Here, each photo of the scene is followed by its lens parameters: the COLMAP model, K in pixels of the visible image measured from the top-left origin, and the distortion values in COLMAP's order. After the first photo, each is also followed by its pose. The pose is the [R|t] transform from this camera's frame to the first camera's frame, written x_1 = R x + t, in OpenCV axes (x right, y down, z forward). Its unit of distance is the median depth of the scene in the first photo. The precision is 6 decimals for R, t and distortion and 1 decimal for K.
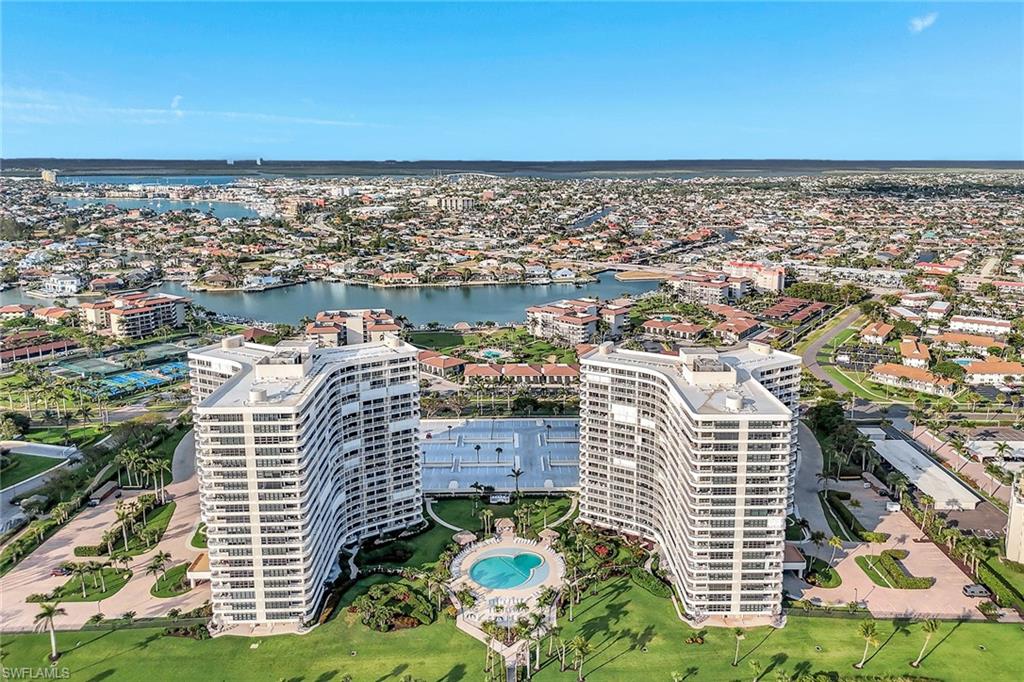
lens RADIAL K [[726.9, 0, 517.9], [0, 726.9, 287.7], [0, 0, 1]] dist [0.050965, -0.048323]
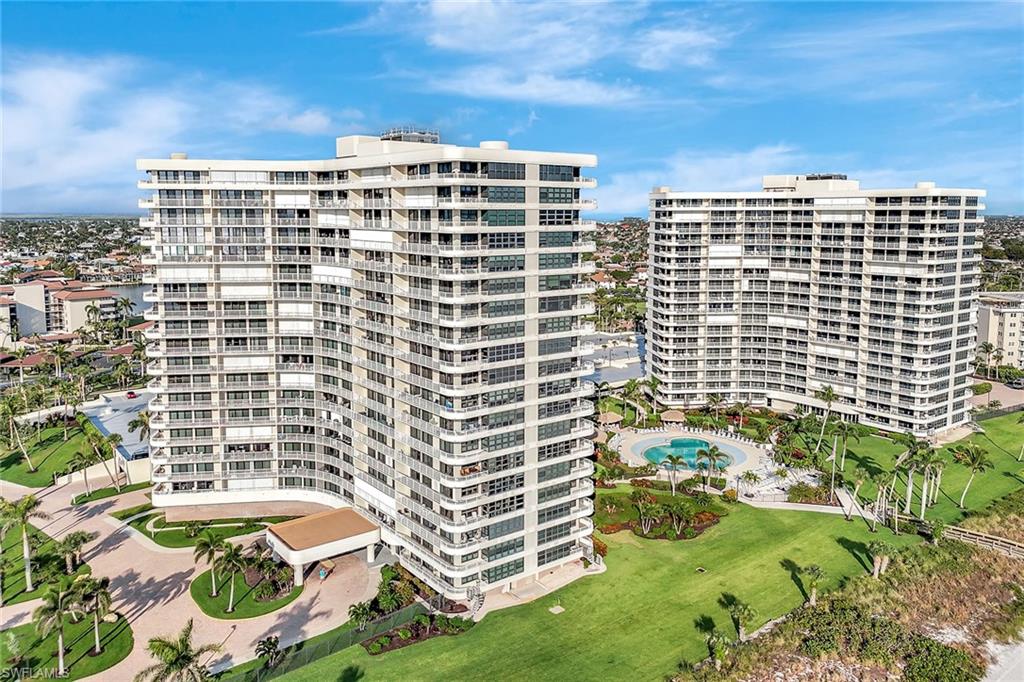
lens RADIAL K [[795.4, 0, 510.9], [0, 795.4, 276.6], [0, 0, 1]] dist [0.047390, -0.001137]
pose [[0.797245, -0.037838, 0.602469, -0.573510], [0.082352, 0.995520, -0.046452, 0.218082], [-0.598013, 0.086648, 0.796789, 0.432305]]
